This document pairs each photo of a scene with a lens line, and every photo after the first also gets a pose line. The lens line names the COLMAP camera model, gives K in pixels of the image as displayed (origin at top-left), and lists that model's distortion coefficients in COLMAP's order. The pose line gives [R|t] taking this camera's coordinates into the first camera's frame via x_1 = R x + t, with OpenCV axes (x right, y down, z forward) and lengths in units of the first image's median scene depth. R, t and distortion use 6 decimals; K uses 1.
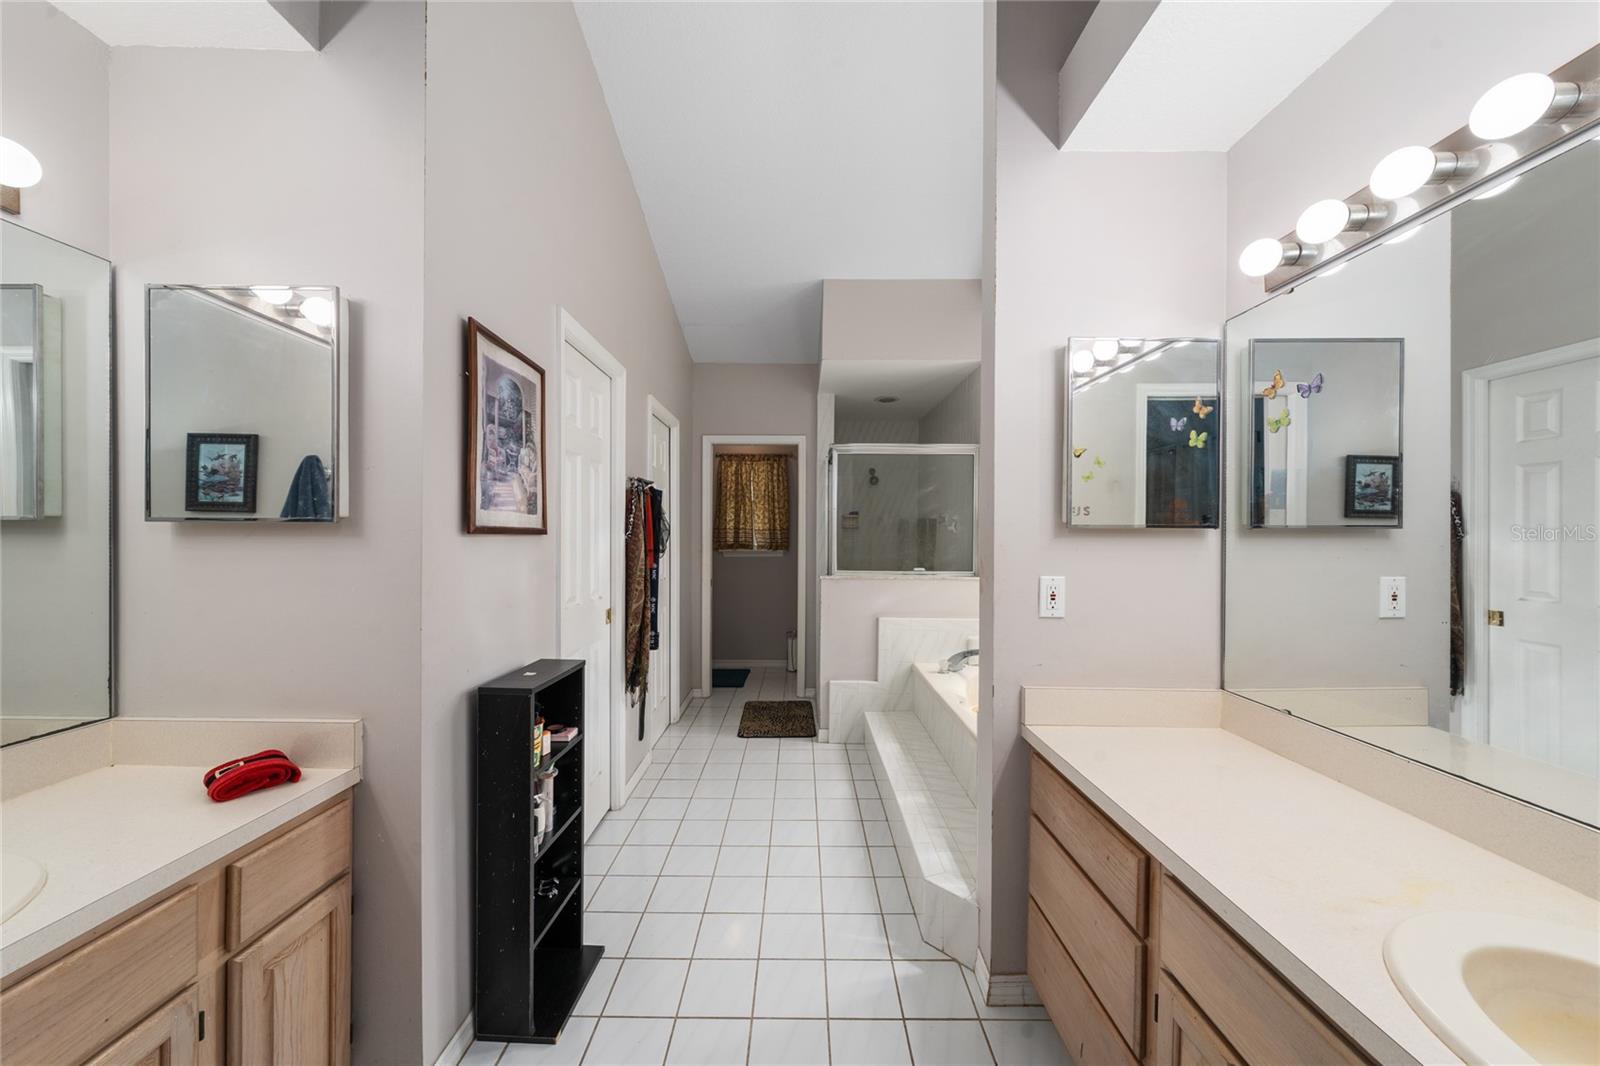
lens RADIAL K [[549.8, 0, 796.6], [0, 549.8, 533.8], [0, 0, 1]] dist [-0.001571, -0.000093]
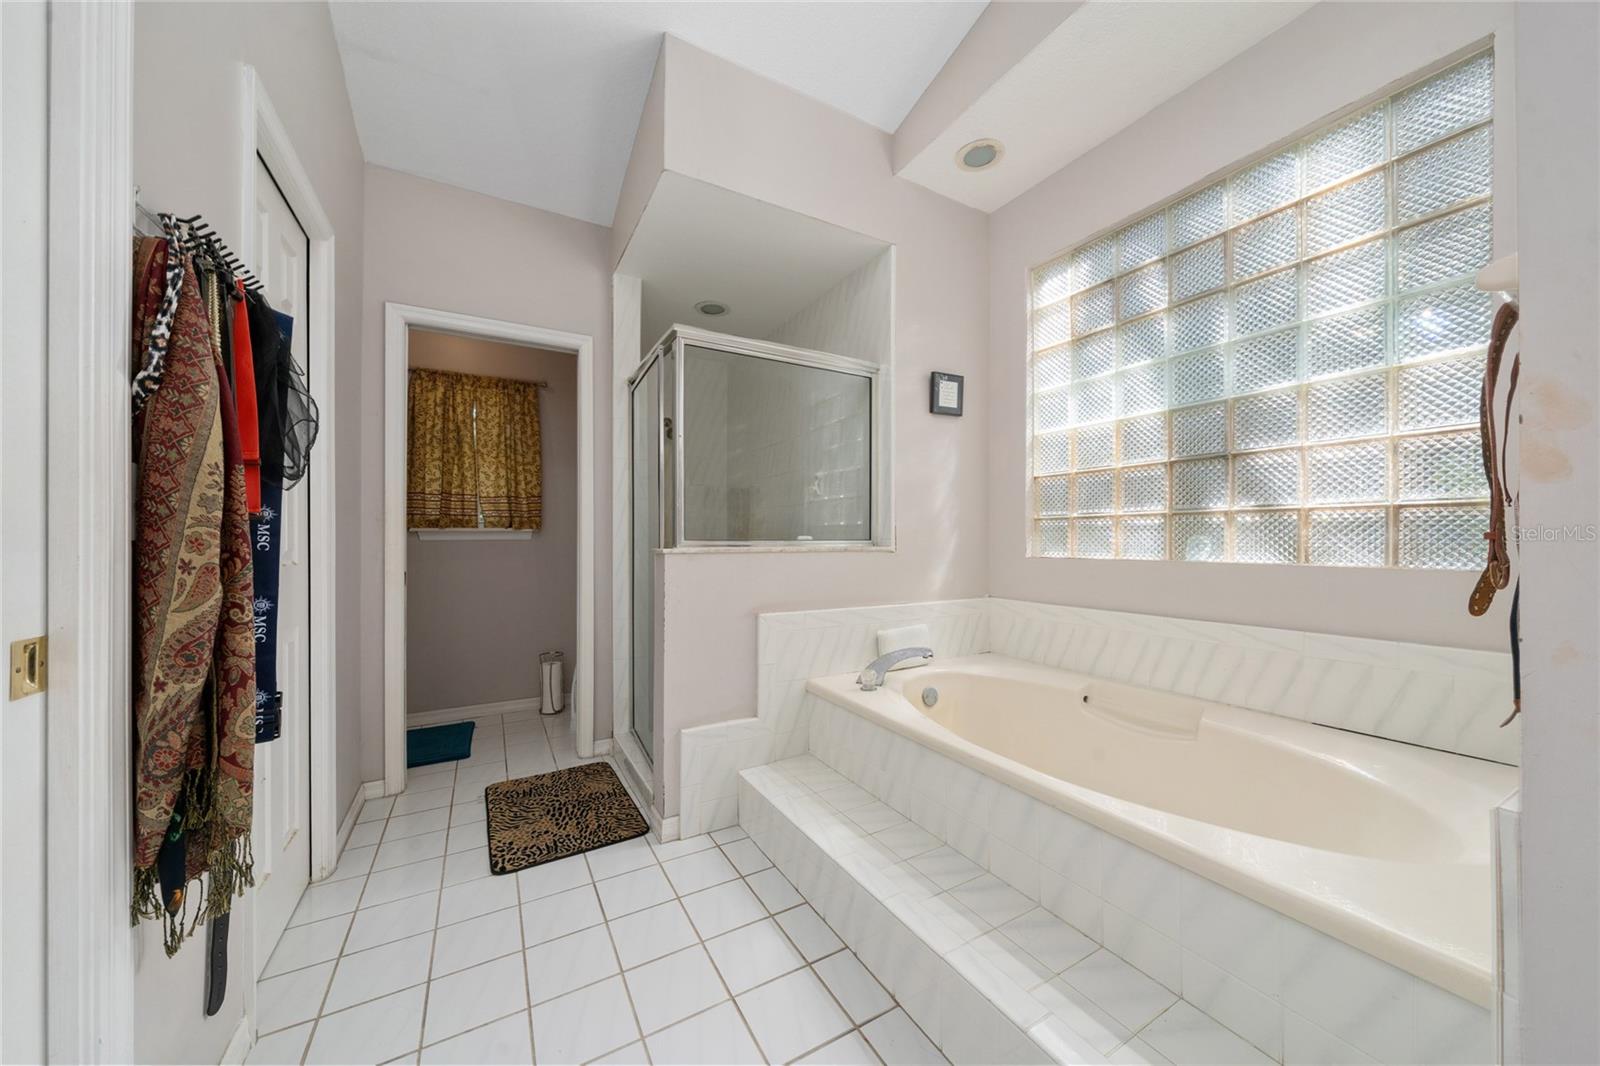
lens RADIAL K [[549.8, 0, 806.7], [0, 549.8, 537.3], [0, 0, 1]] dist [-0.001571, -0.000093]
pose [[0.862943, -0.003591, 0.505289, -0.115186], [0.005097, 0.999986, -0.001597, 0.067302], [-0.505276, 0.003953, 0.862949, 0.437817]]
